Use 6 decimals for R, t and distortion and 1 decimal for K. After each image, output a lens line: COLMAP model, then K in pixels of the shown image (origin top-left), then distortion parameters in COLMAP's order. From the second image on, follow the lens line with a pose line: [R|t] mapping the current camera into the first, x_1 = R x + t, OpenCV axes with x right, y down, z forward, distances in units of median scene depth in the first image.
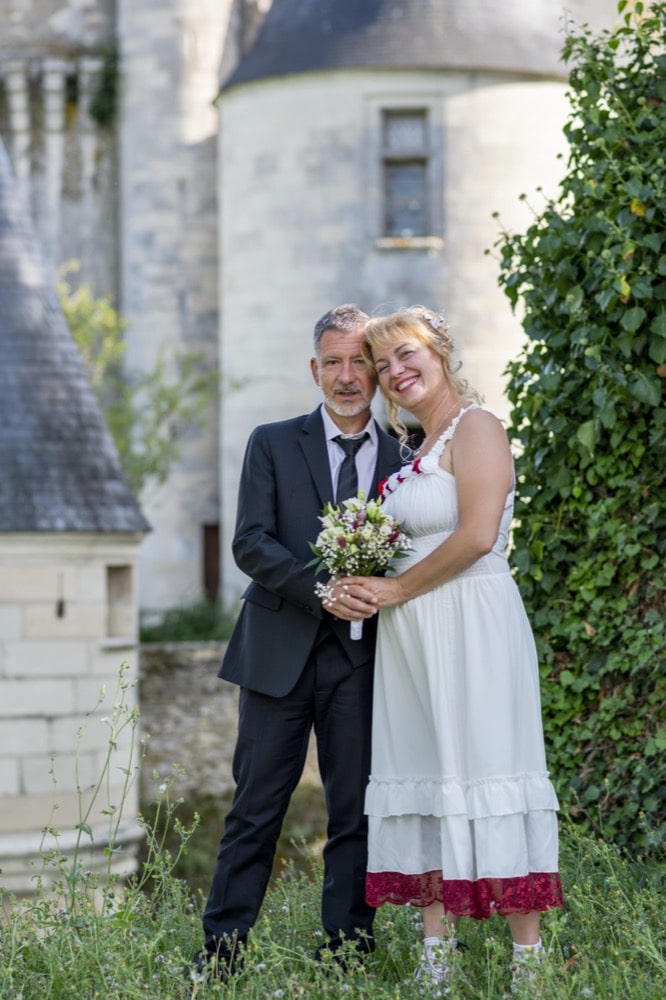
lens RADIAL K [[2769.3, 0, 330.8], [0, 2769.3, 504.5], [0, 0, 1]] dist [0.049667, 0.159291]
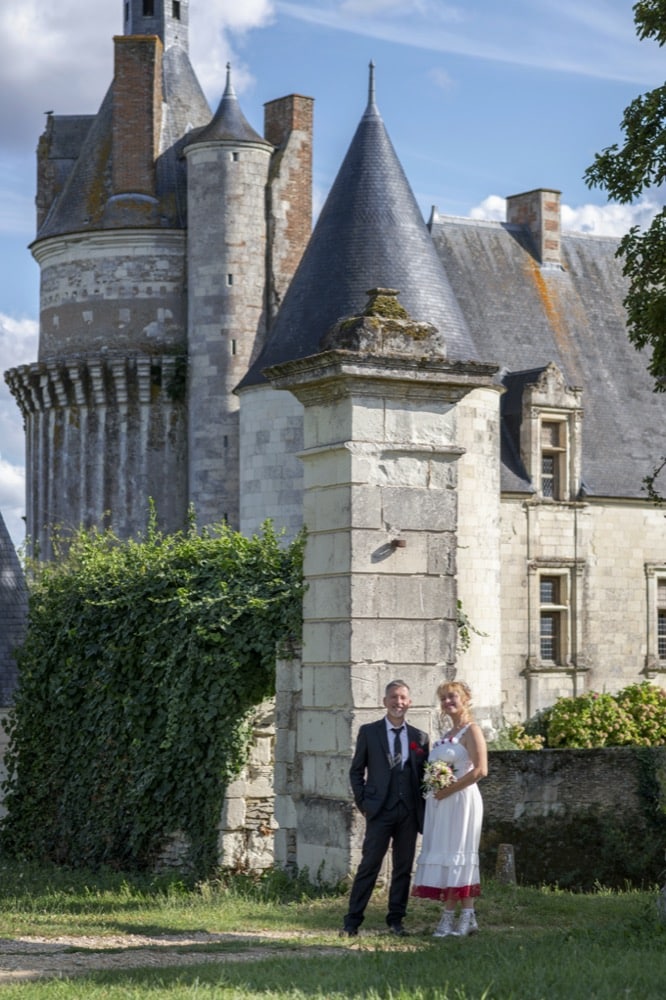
lens RADIAL K [[2550.2, 0, 329.9], [0, 2550.2, 499.5], [0, 0, 1]] dist [0.050745, 0.225010]
pose [[0.994422, -0.000143, -0.105478, 0.311349], [-0.003612, 0.999367, -0.035404, -0.073175], [0.105416, 0.035587, 0.993791, -0.766808]]
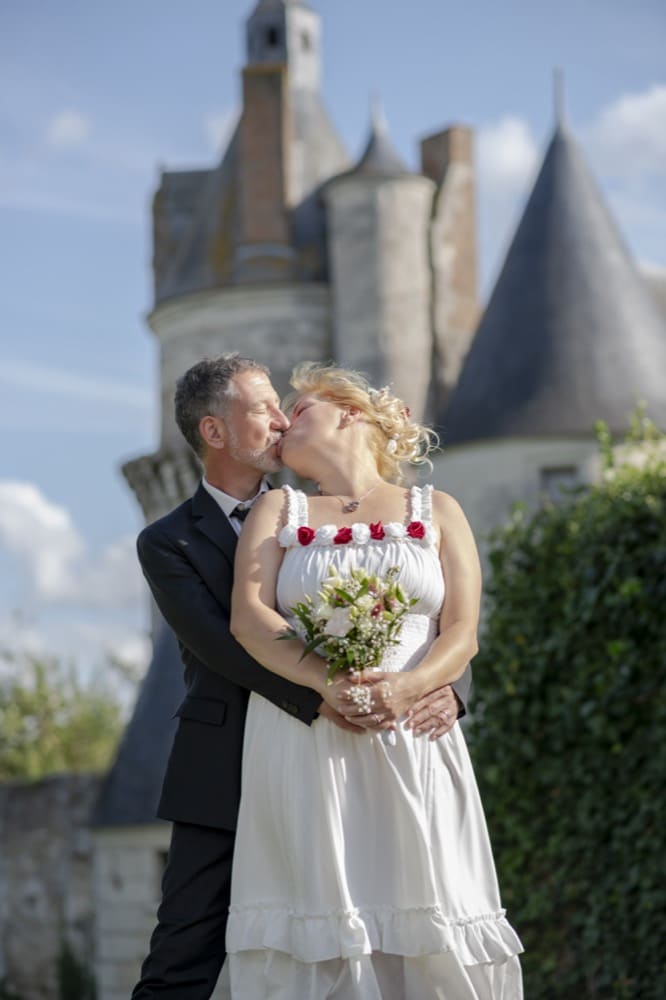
lens RADIAL K [[2443.7, 0, 332.4], [0, 2443.7, 499.7], [0, 0, 1]] dist [0.011115, 0.431249]
pose [[0.994250, -0.040706, -0.099044, 0.062495], [0.029524, 0.993286, -0.111853, -0.012309], [0.102932, 0.108285, 0.988777, -0.202215]]
